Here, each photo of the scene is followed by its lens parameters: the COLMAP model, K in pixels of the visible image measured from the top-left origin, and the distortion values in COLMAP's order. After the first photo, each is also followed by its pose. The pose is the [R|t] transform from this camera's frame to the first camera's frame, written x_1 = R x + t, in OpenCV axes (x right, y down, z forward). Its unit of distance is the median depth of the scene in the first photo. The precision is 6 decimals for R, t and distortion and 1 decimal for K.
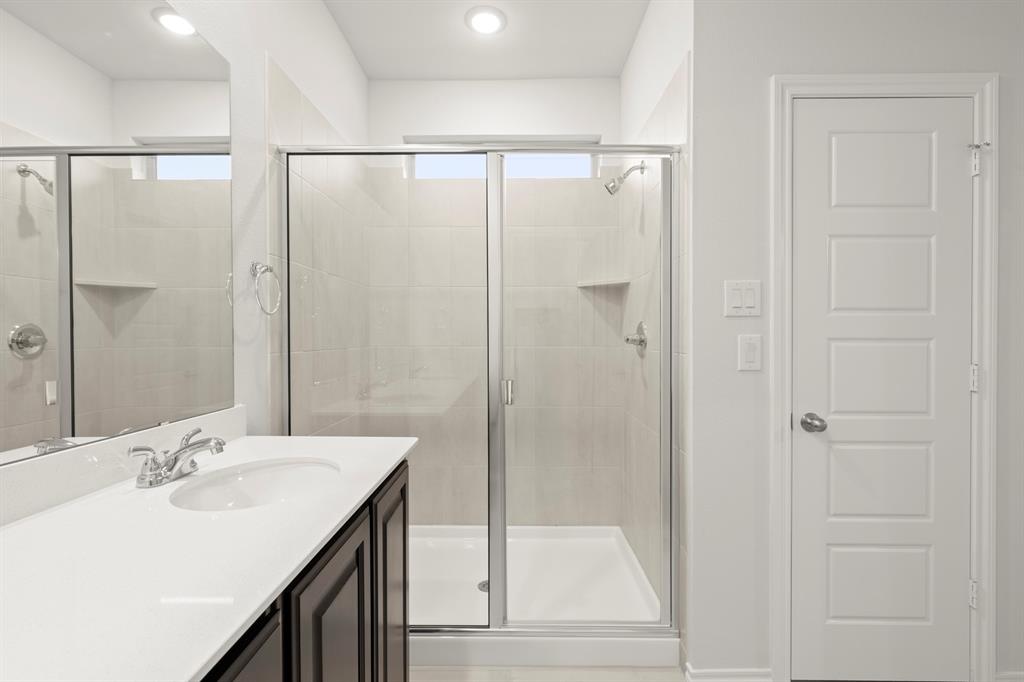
lens RADIAL K [[457.4, 0, 515.2], [0, 457.4, 359.8], [0, 0, 1]] dist [0.000278, -0.000010]
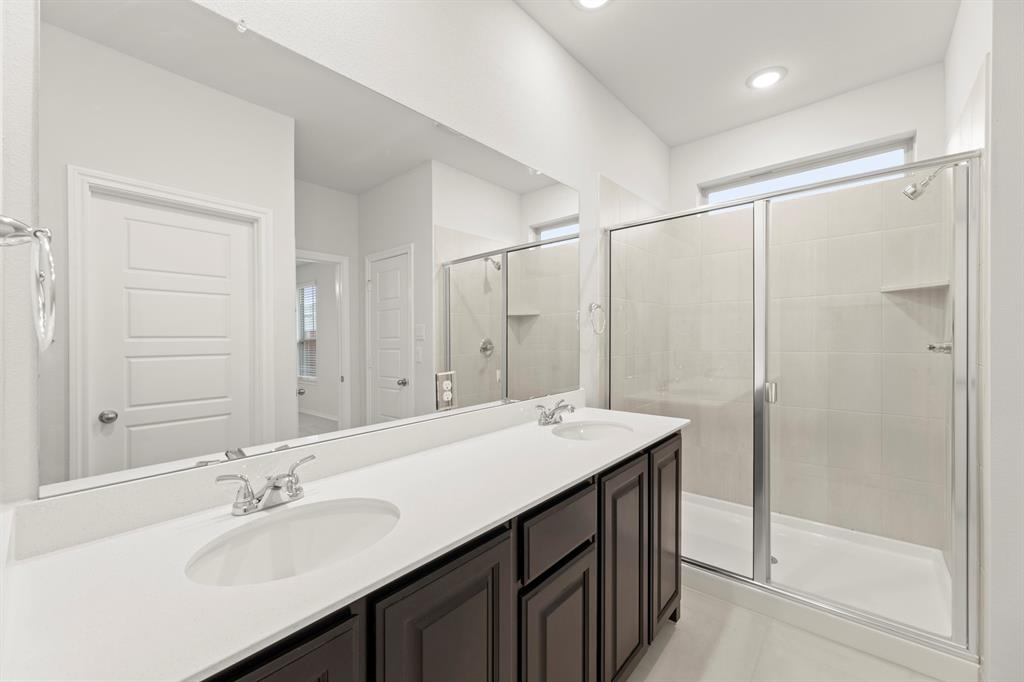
lens RADIAL K [[406.1, 0, 517.5], [0, 406.1, 340.7], [0, 0, 1]] dist [0.001378, 0.000198]
pose [[0.762139, -0.009910, -0.647338, 0.172467], [-0.015500, 0.999317, -0.033546, -0.021612], [0.647228, 0.035601, 0.761464, -0.278709]]
